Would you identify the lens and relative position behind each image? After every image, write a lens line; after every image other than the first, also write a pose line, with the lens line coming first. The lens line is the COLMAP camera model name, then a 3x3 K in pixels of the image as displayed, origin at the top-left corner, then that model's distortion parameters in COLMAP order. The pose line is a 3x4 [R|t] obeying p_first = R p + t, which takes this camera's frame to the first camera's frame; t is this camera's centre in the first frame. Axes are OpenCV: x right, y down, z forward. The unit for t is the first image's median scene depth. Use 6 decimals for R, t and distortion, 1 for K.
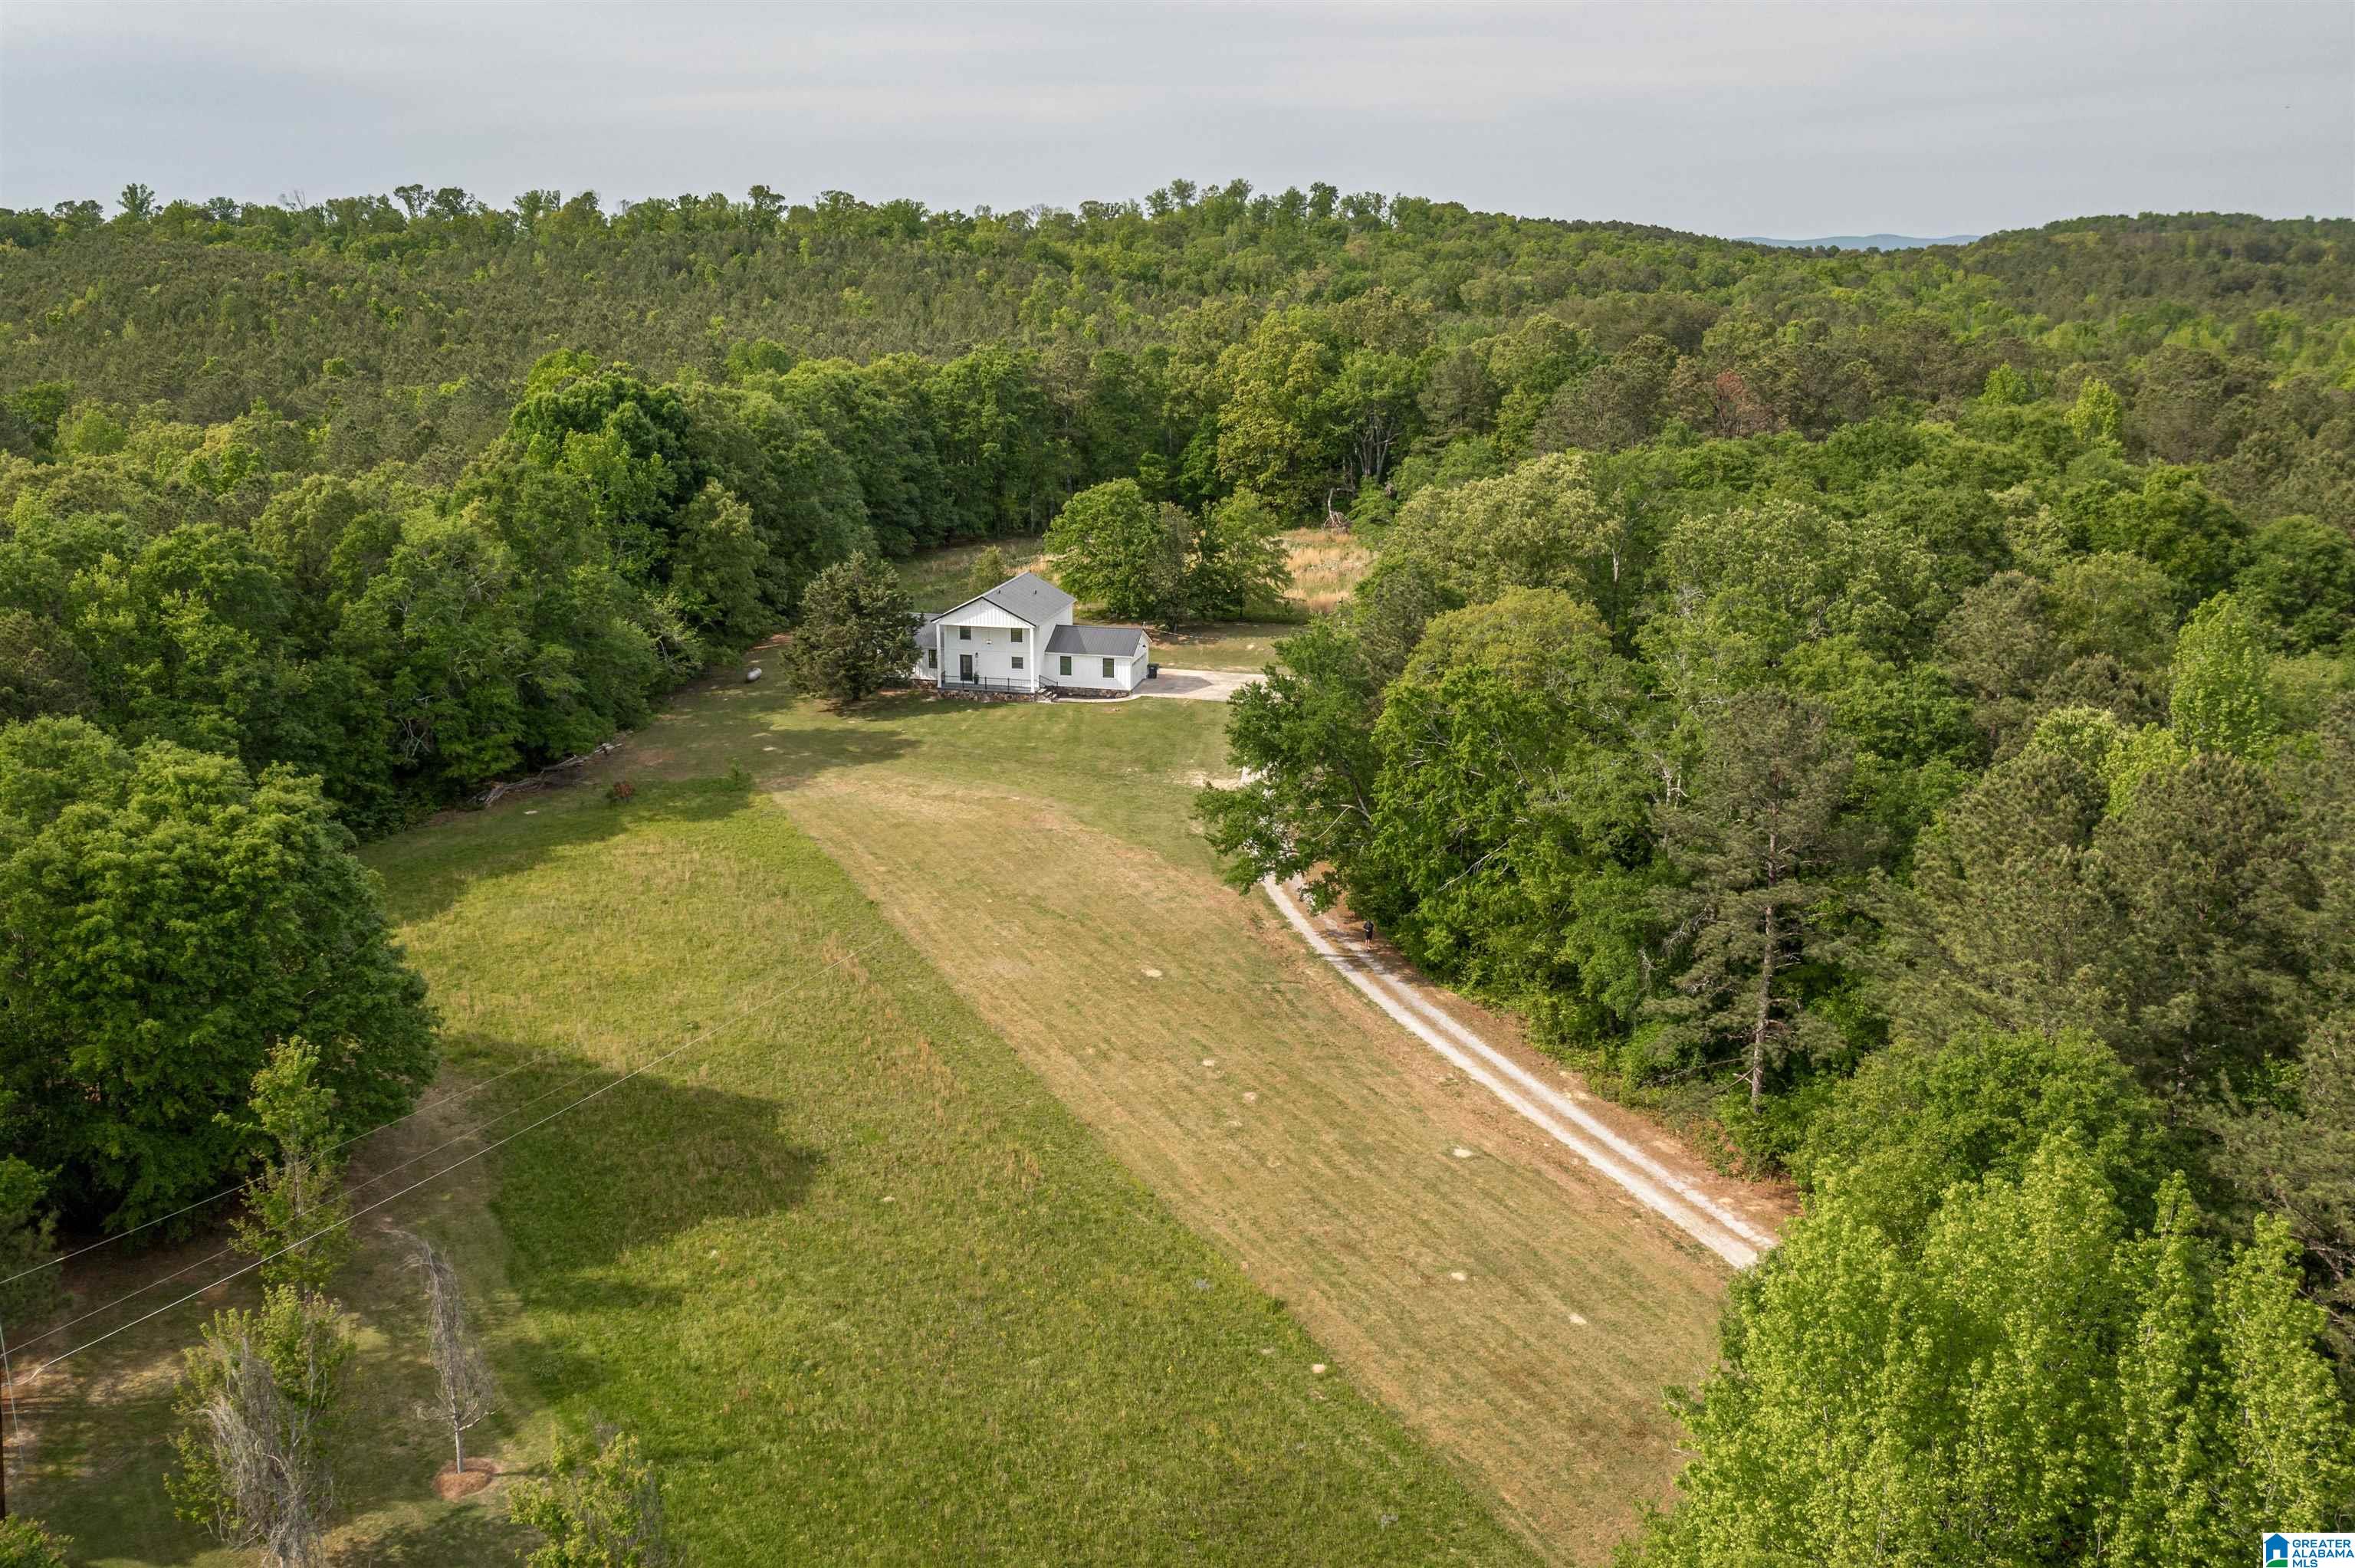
lens RADIAL K [[1937.4, 0, 1165.9], [0, 1937.4, 733.8], [0, 0, 1]] dist [-0.006096, 0.008942]
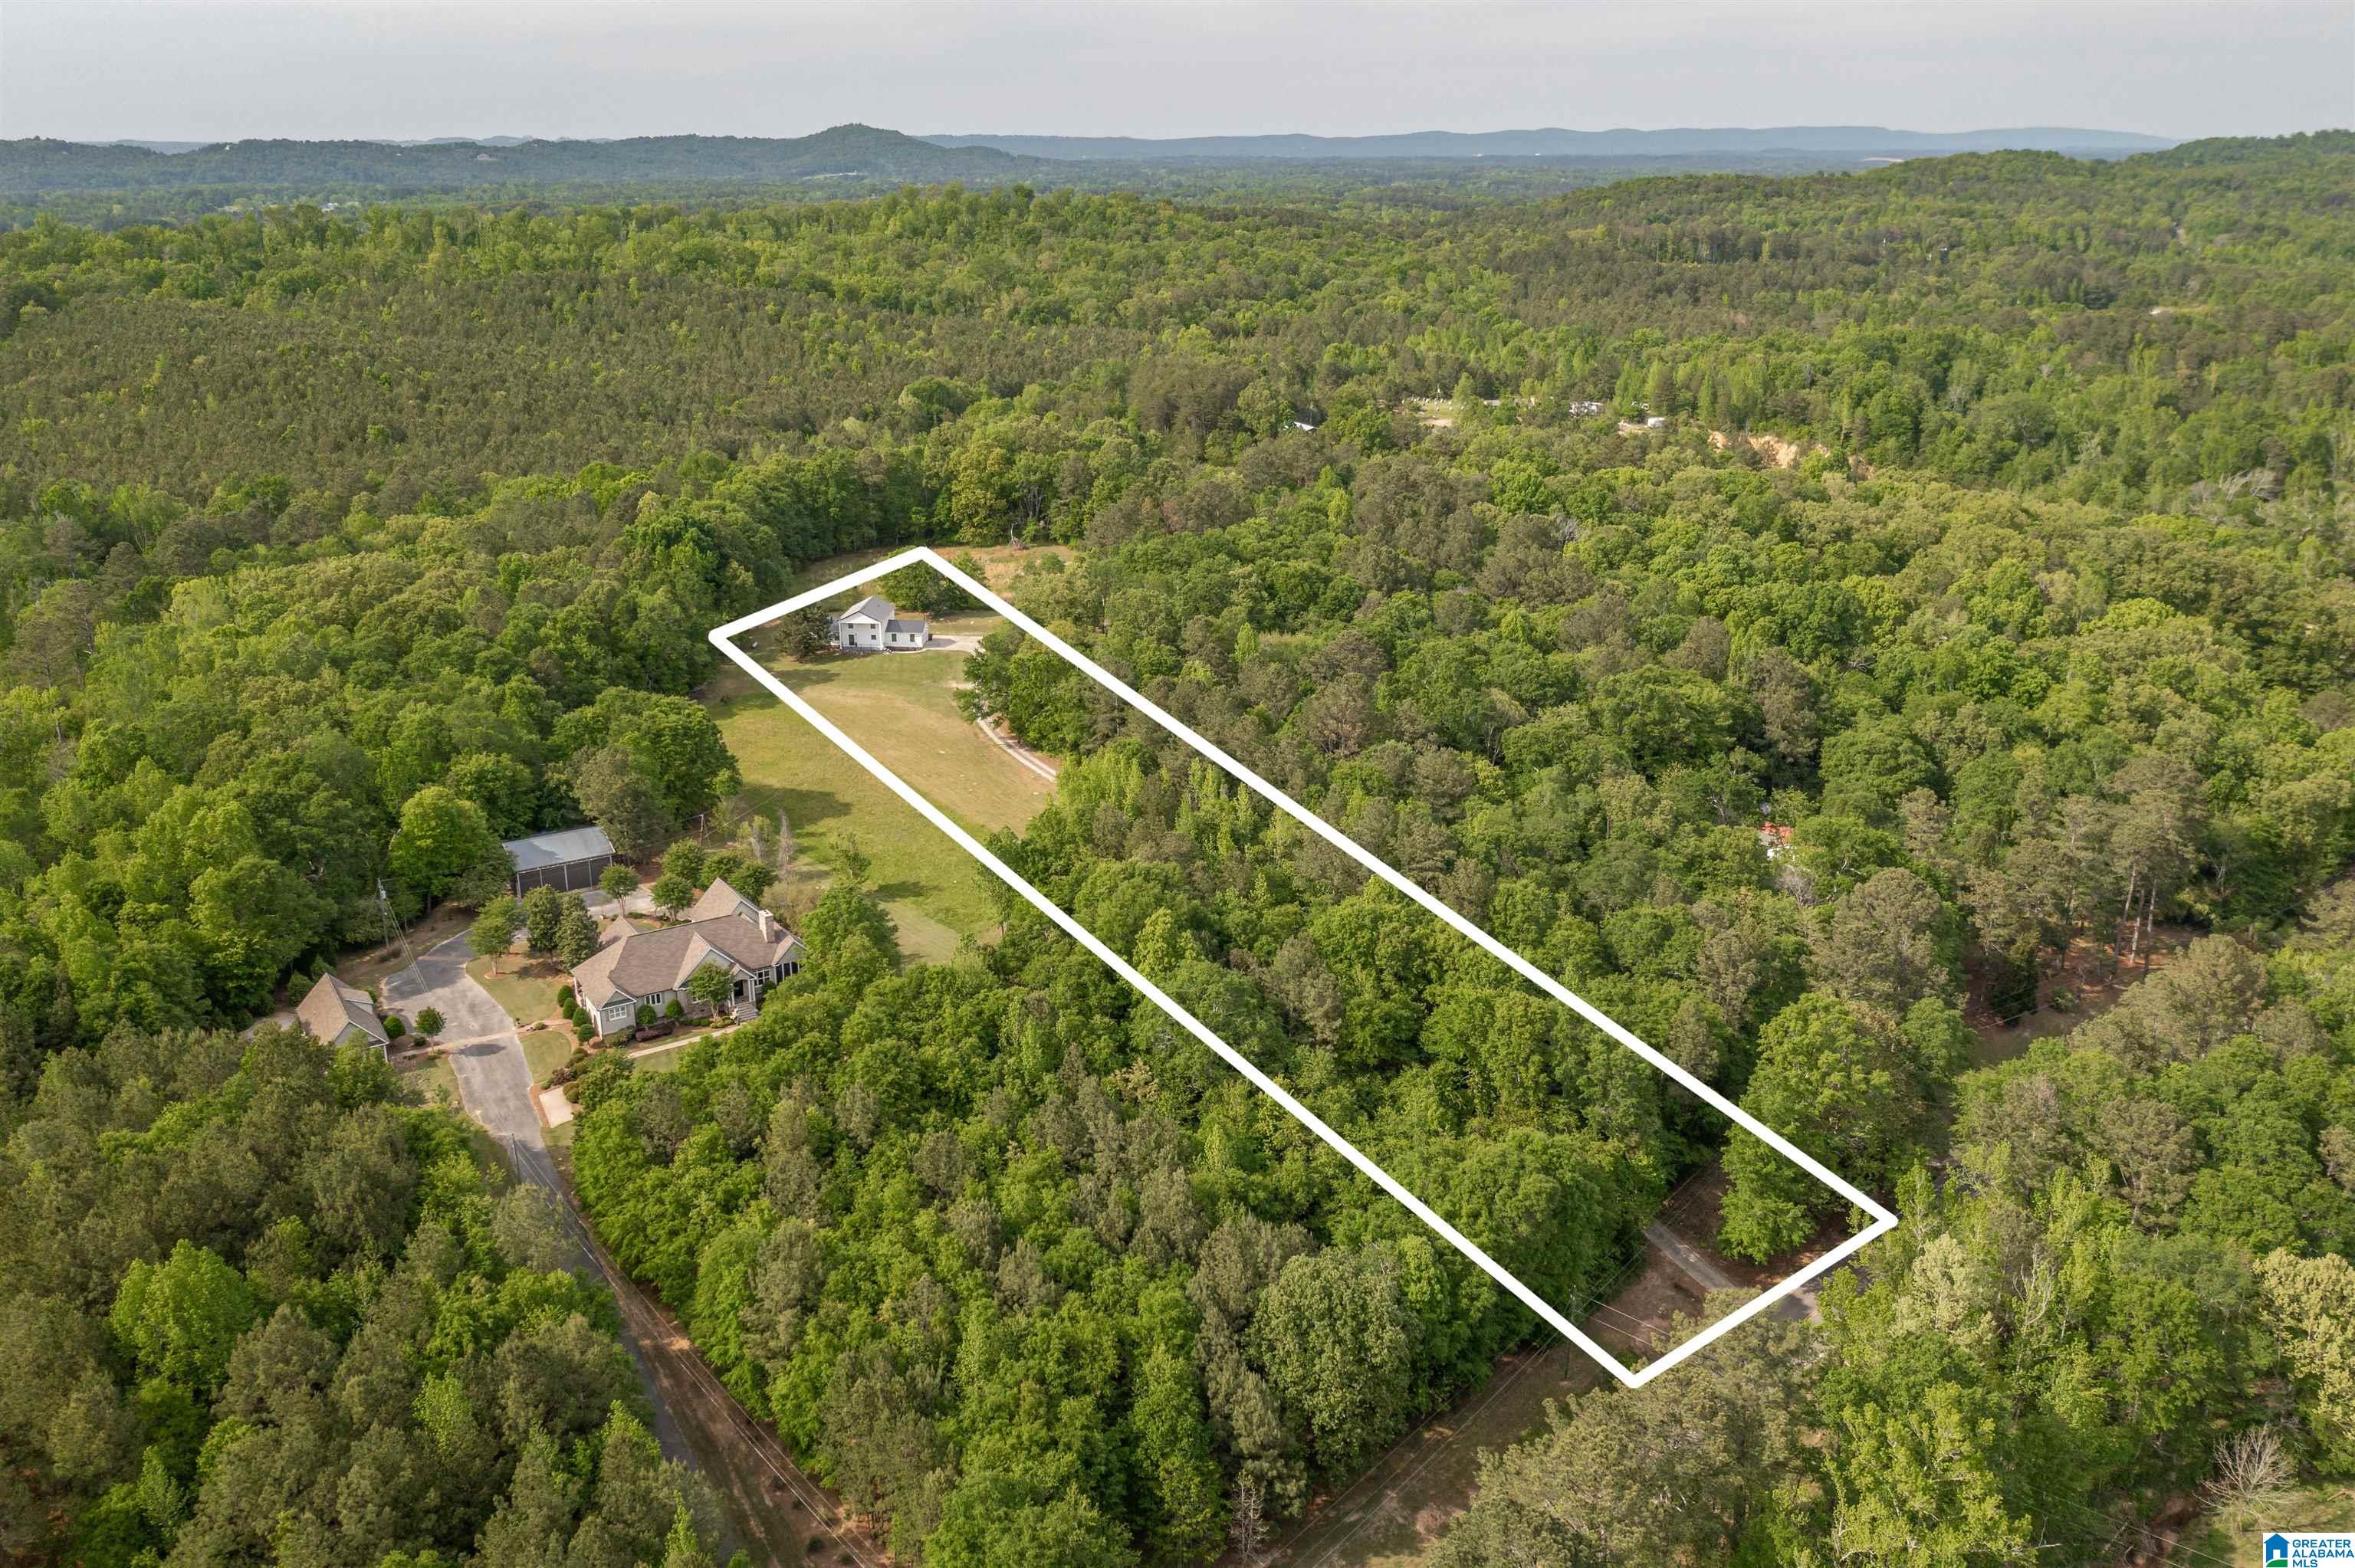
lens RADIAL K [[1836.3, 0, 1177.5], [0, 1836.3, 784.0], [0, 0, 1]] dist [0.000011, -0.000001]
pose [[0.988864, -0.050608, 0.139952, -0.028089], [0.036926, 0.994433, 0.098689, -0.057673], [-0.144168, -0.092422, 0.985228, -1.128543]]
